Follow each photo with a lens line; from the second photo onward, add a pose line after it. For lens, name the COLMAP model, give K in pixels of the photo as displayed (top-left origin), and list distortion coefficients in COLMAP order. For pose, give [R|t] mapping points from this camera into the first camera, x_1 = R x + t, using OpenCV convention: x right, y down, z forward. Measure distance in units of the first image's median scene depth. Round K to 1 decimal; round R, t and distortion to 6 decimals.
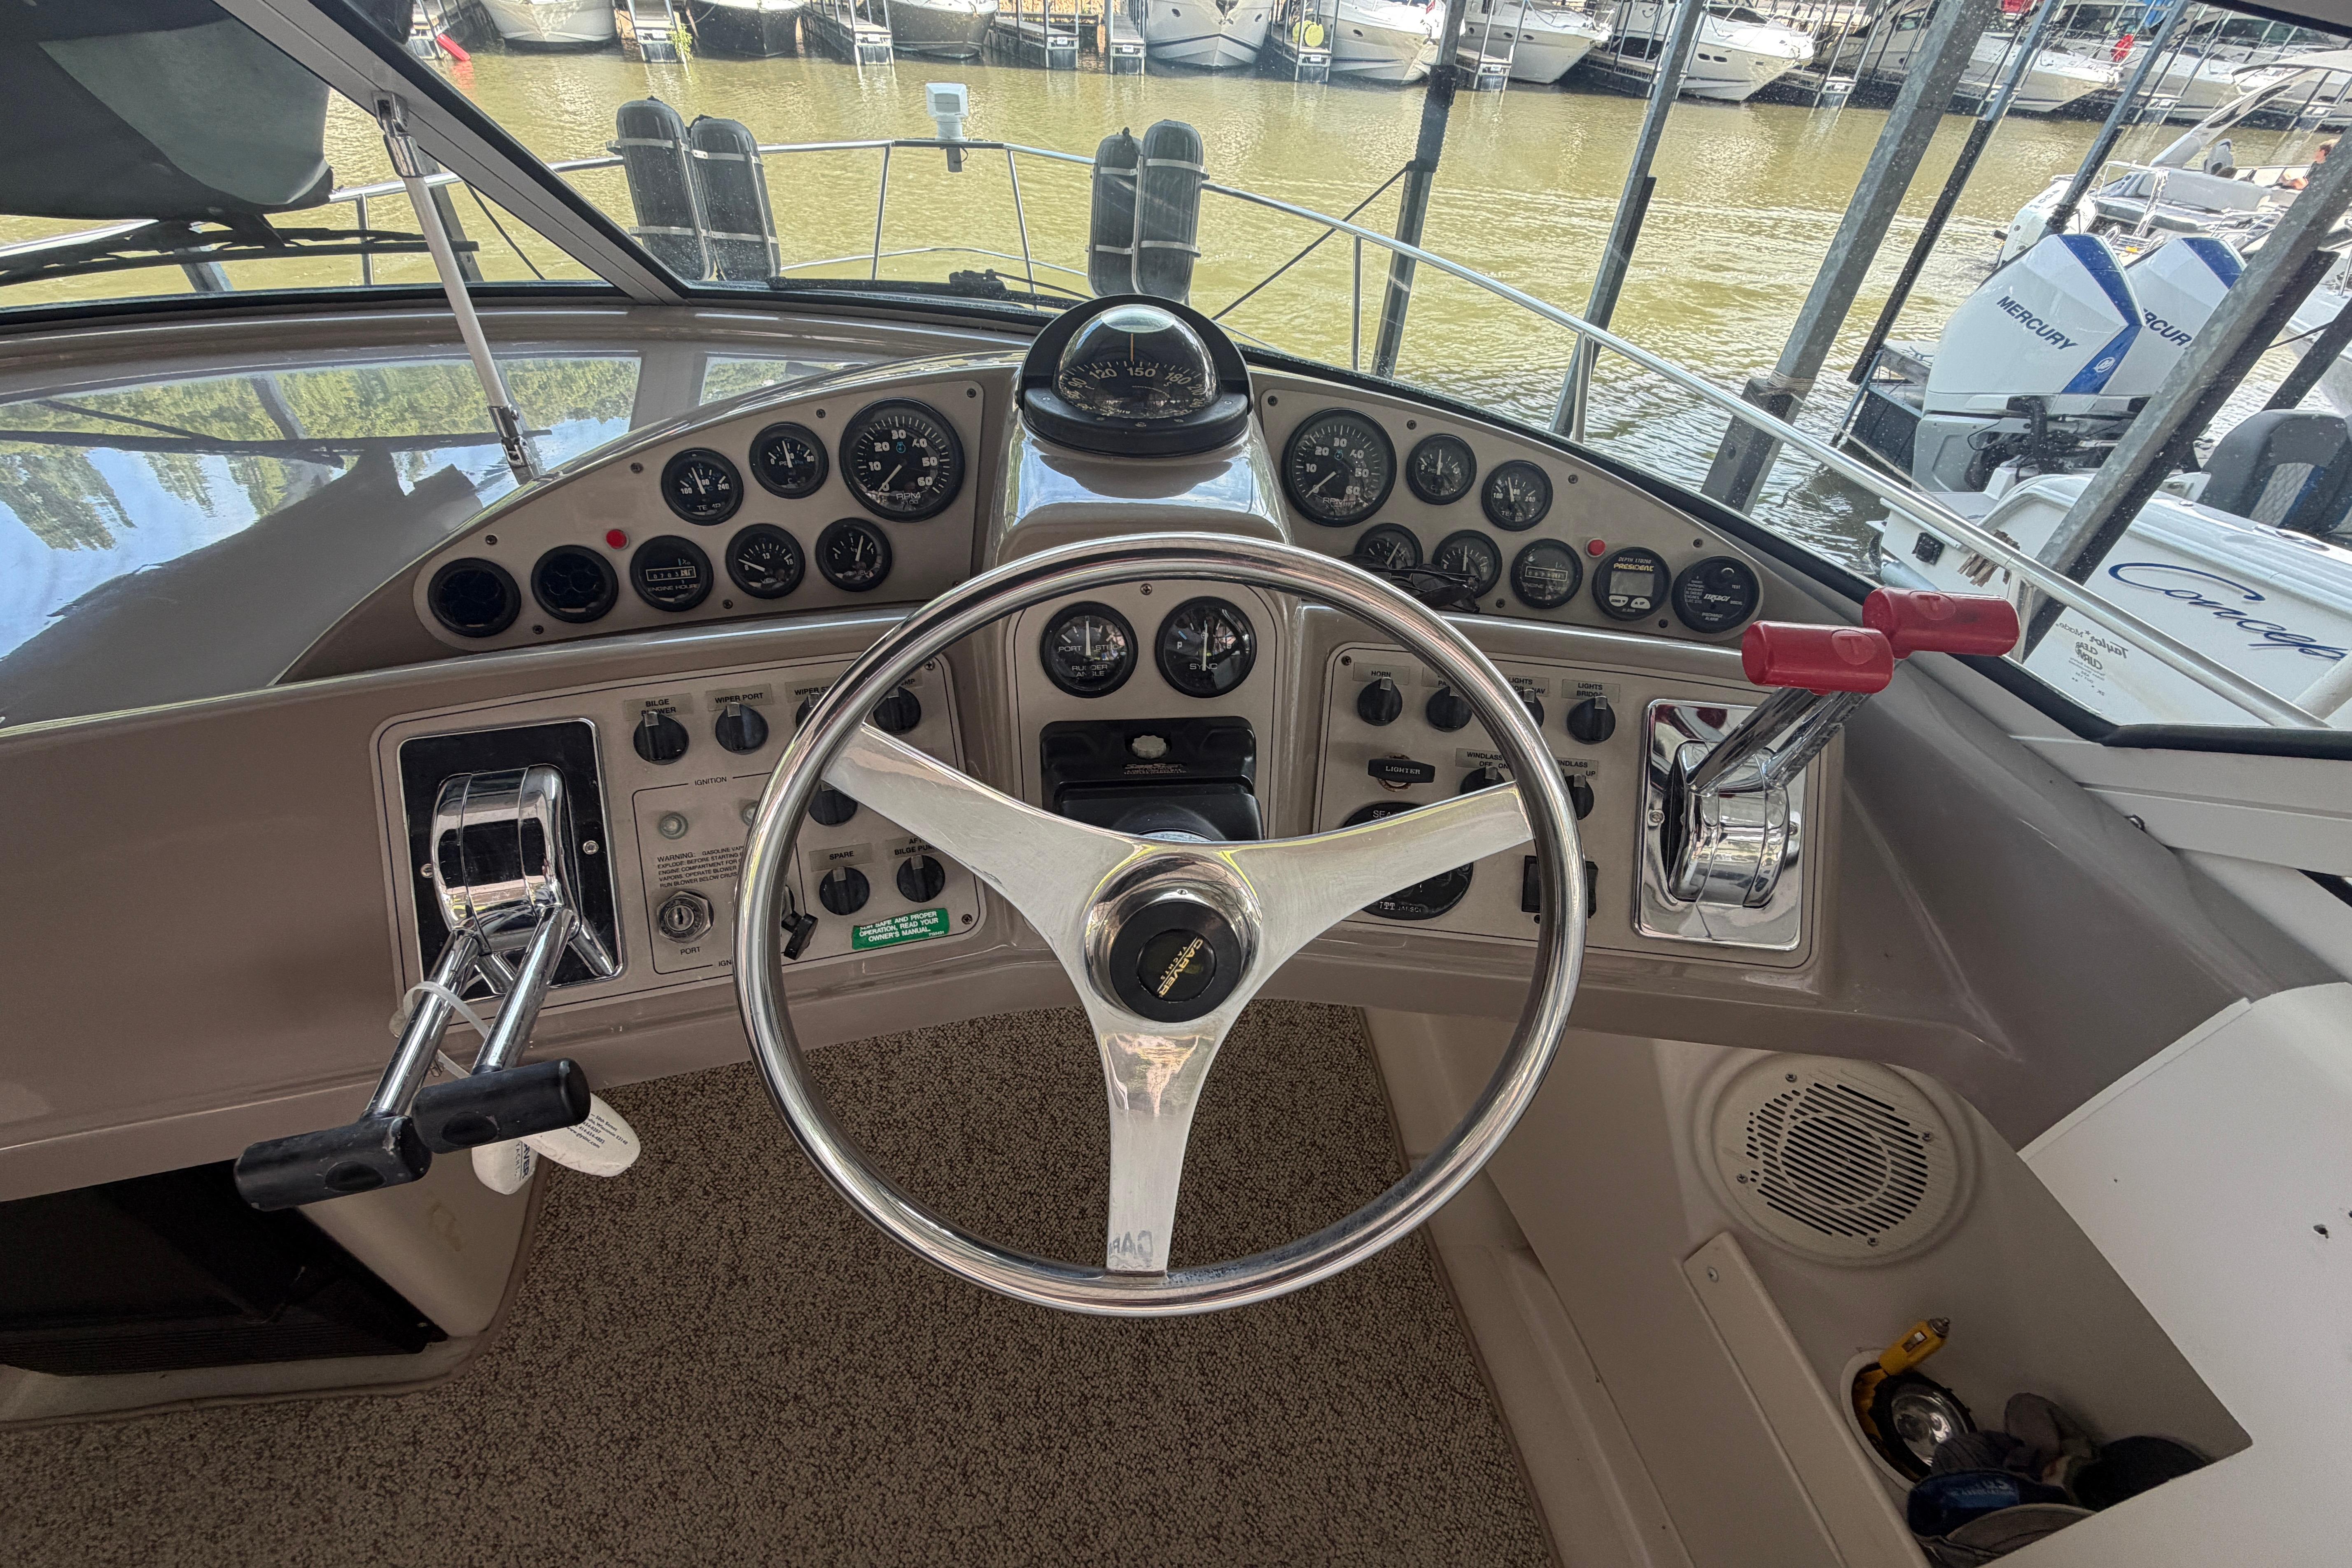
lens RADIAL K [[940.4, 0, 1169.5], [0, 940.4, 786.1], [0, 0, 1]] dist [0.000893, -0.000125]
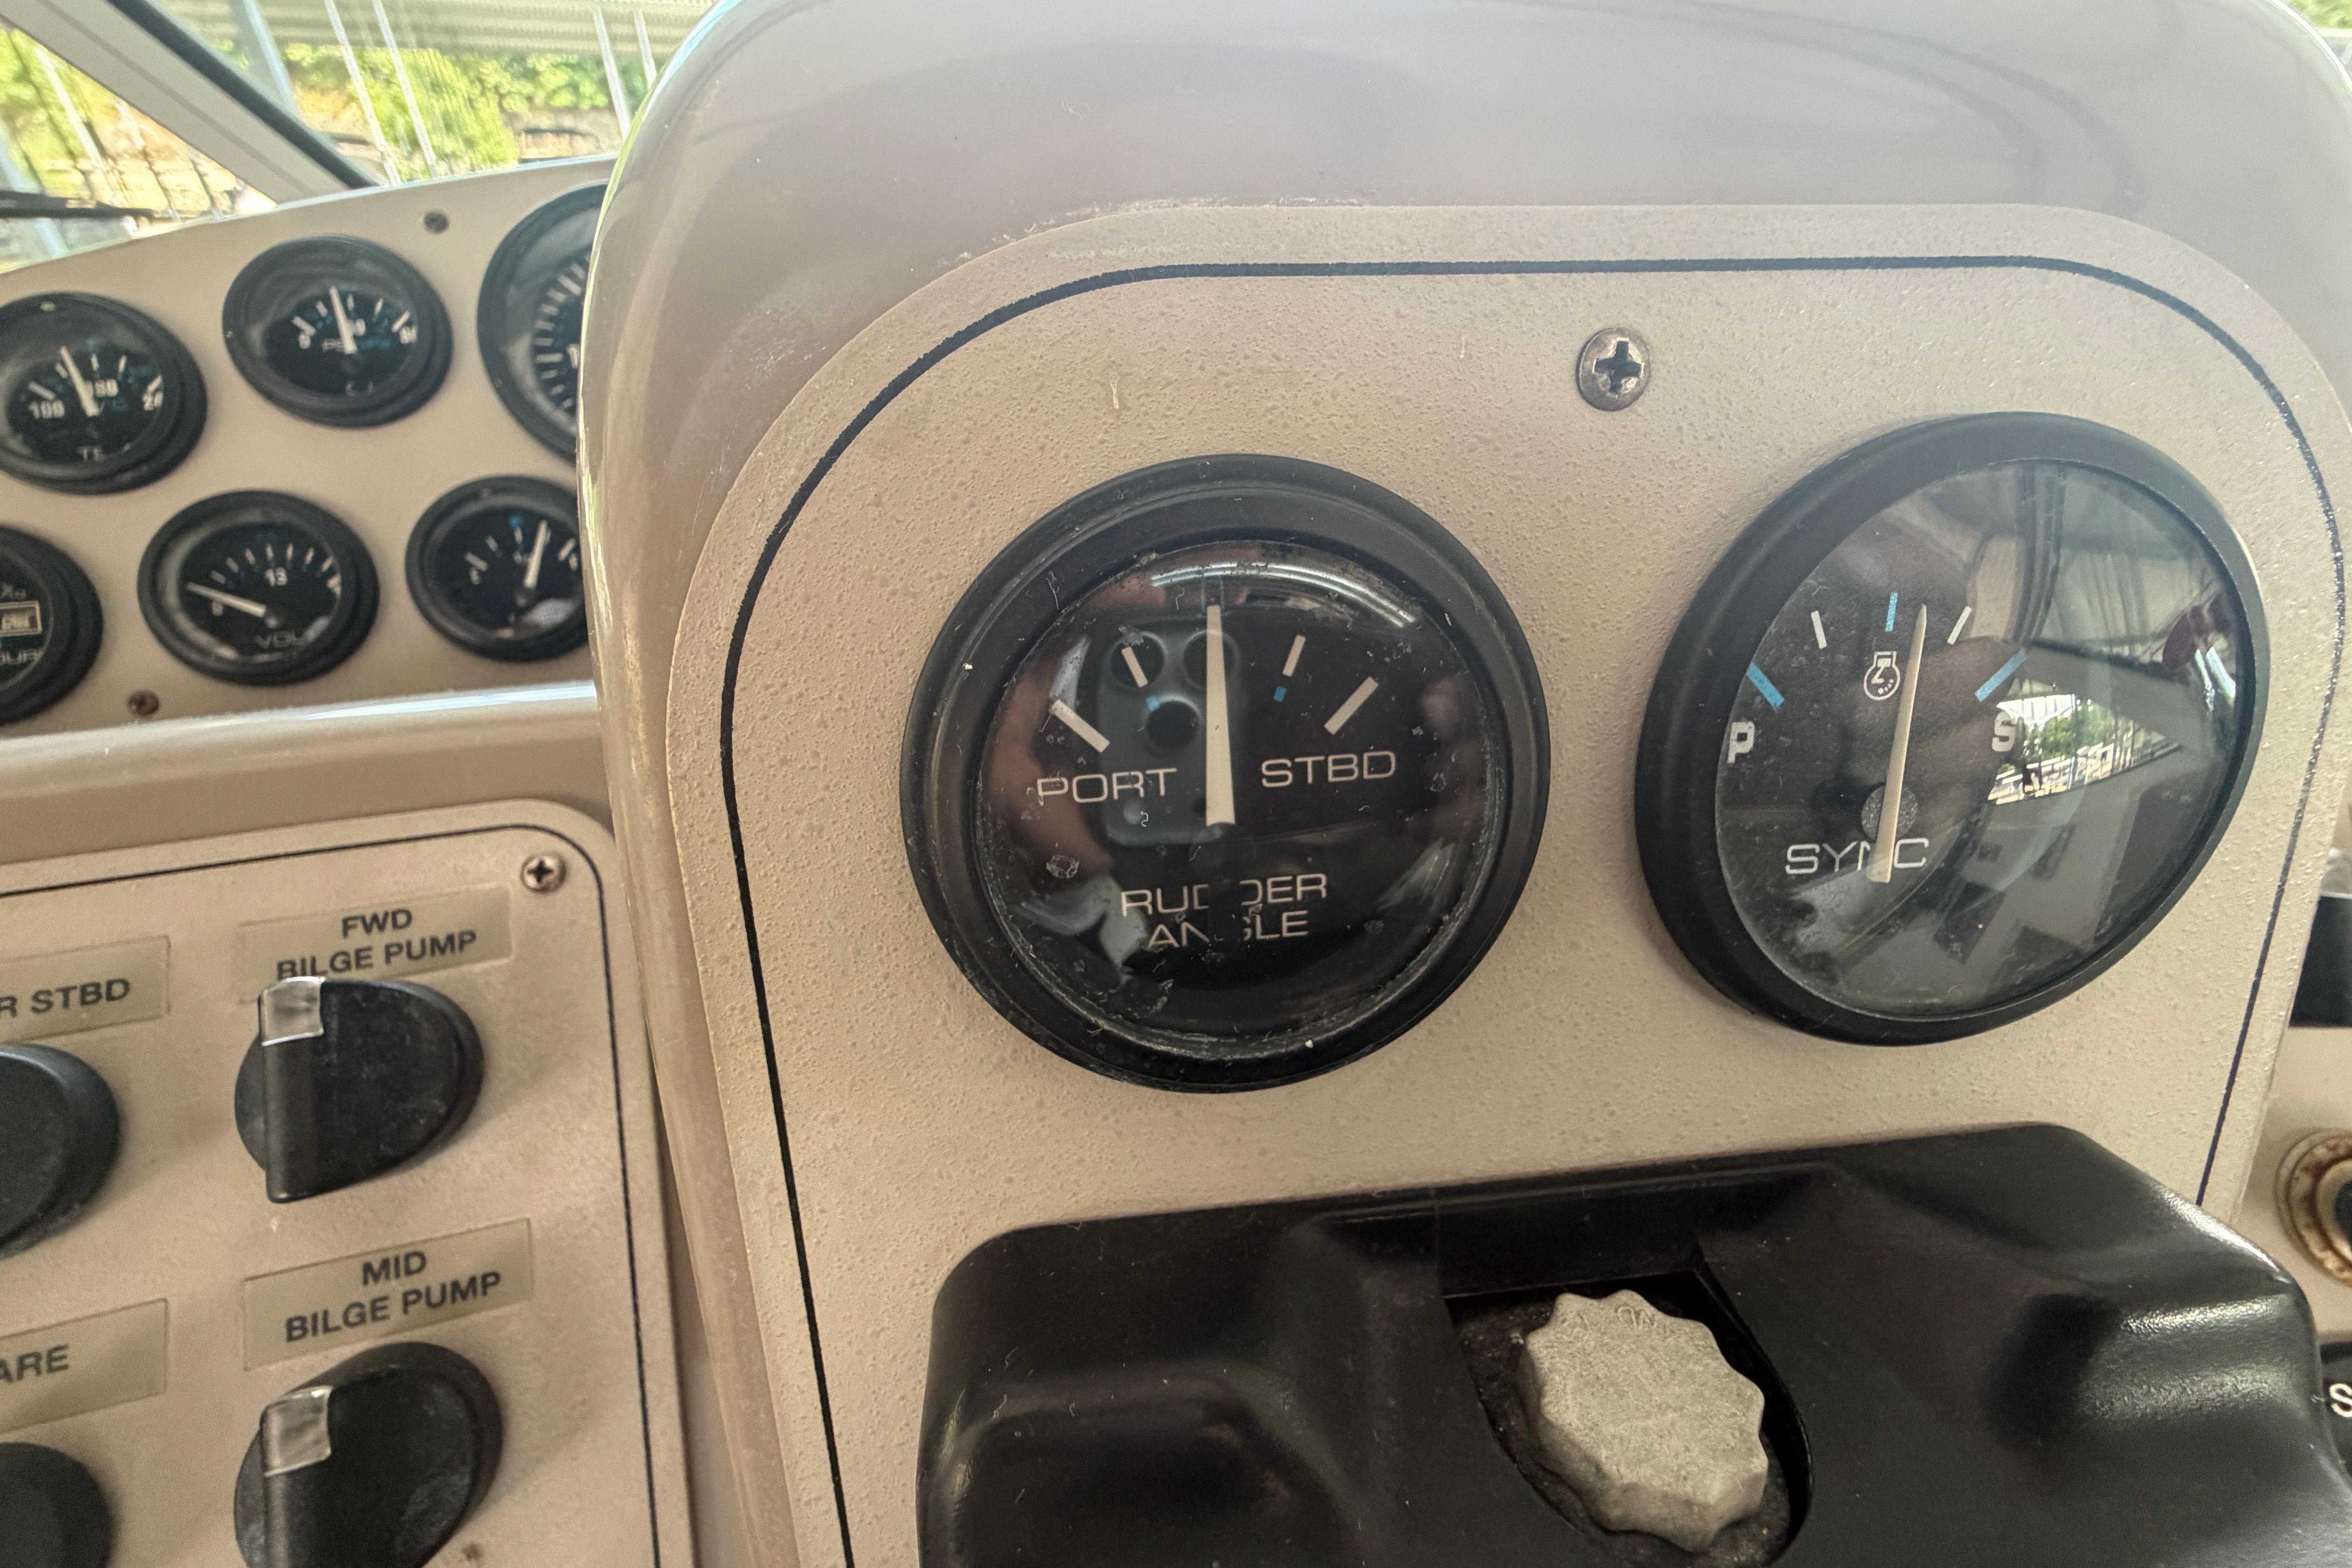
lens RADIAL K [[940.4, 0, 1169.5], [0, 940.4, 786.1], [0, 0, 1]] dist [0.000893, -0.000125]
pose [[0.999240, -0.038966, -0.001352, -0.072364], [0.038367, 0.988852, -0.143876, -0.094368], [0.006943, 0.143715, 0.989595, 0.648841]]
